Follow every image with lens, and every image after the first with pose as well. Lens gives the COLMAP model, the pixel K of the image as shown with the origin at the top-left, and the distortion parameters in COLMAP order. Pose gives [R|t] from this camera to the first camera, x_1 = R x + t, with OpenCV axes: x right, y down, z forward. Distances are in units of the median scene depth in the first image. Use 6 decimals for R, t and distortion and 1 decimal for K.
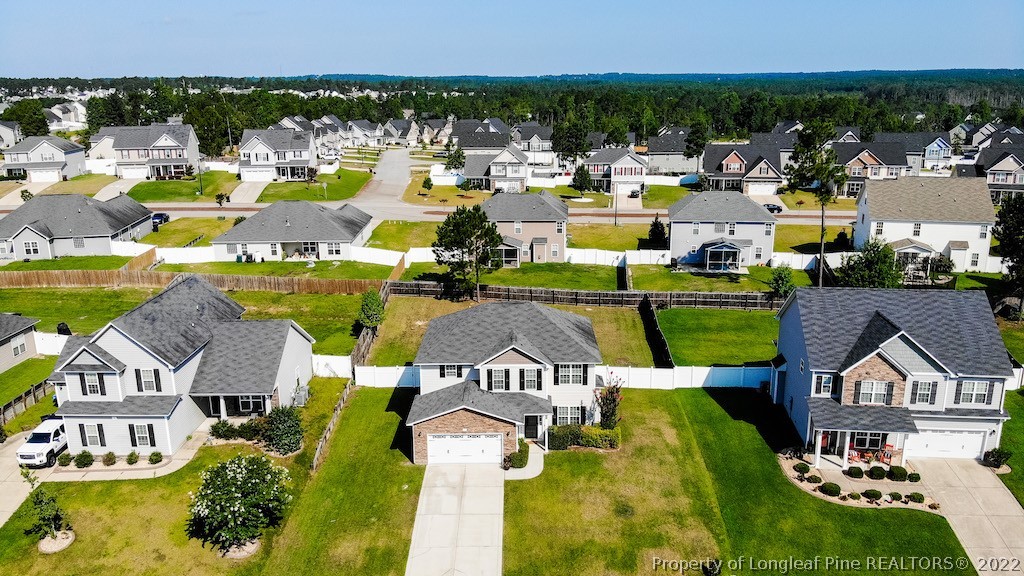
lens RADIAL K [[769.5, 0, 517.7], [0, 769.5, 290.0], [0, 0, 1]] dist [0.089395, -0.197241]
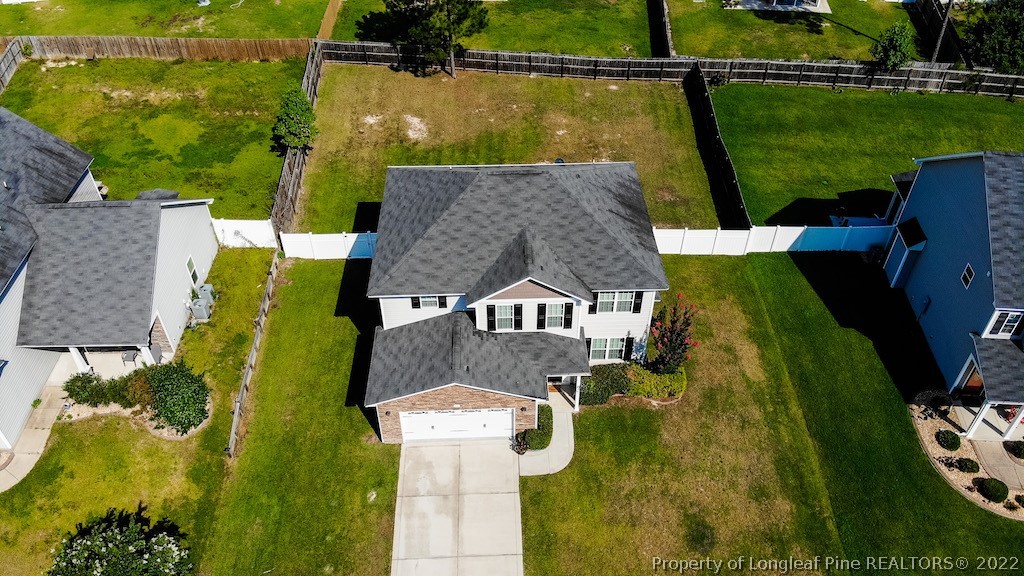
lens RADIAL K [[769.5, 0, 517.7], [0, 769.5, 290.0], [0, 0, 1]] dist [0.089395, -0.197241]
pose [[0.998942, -0.022272, 0.040246, -0.038713], [0.001912, 0.894306, 0.447452, -0.185557], [-0.045958, -0.446902, 0.893402, 0.433097]]
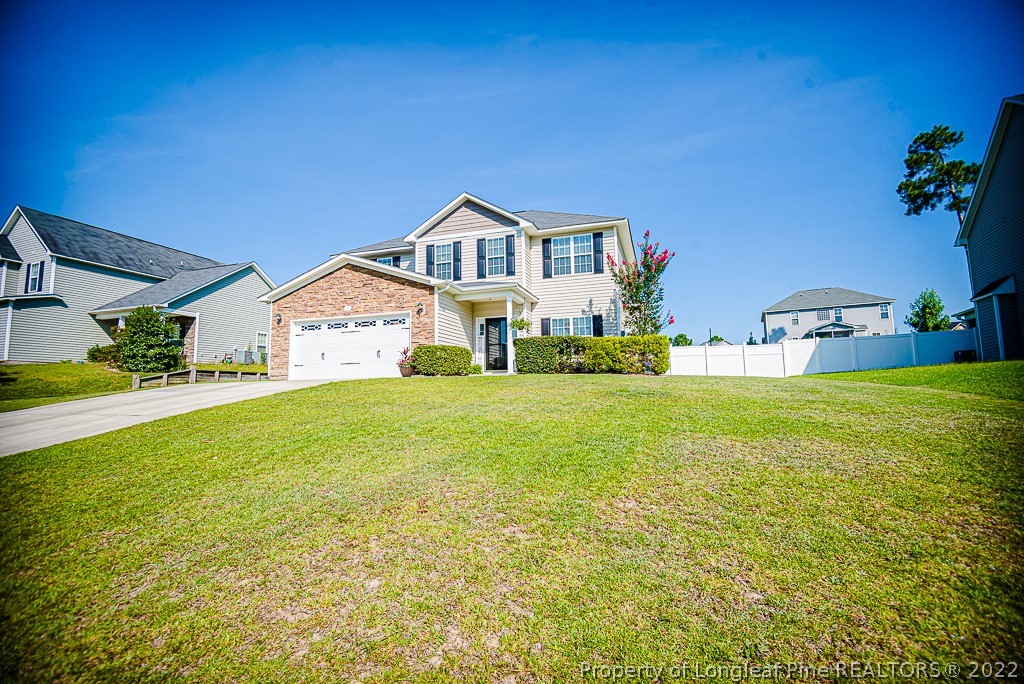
lens RADIAL K [[459.5, 0, 509.3], [0, 459.5, 340.1], [0, 0, 1]] dist [0.014677, -0.000184]
pose [[0.953890, -0.024418, -0.299162, 0.122656], [-0.085914, 0.932774, -0.350073, 0.284029], [0.287599, 0.359633, 0.887666, 0.714598]]
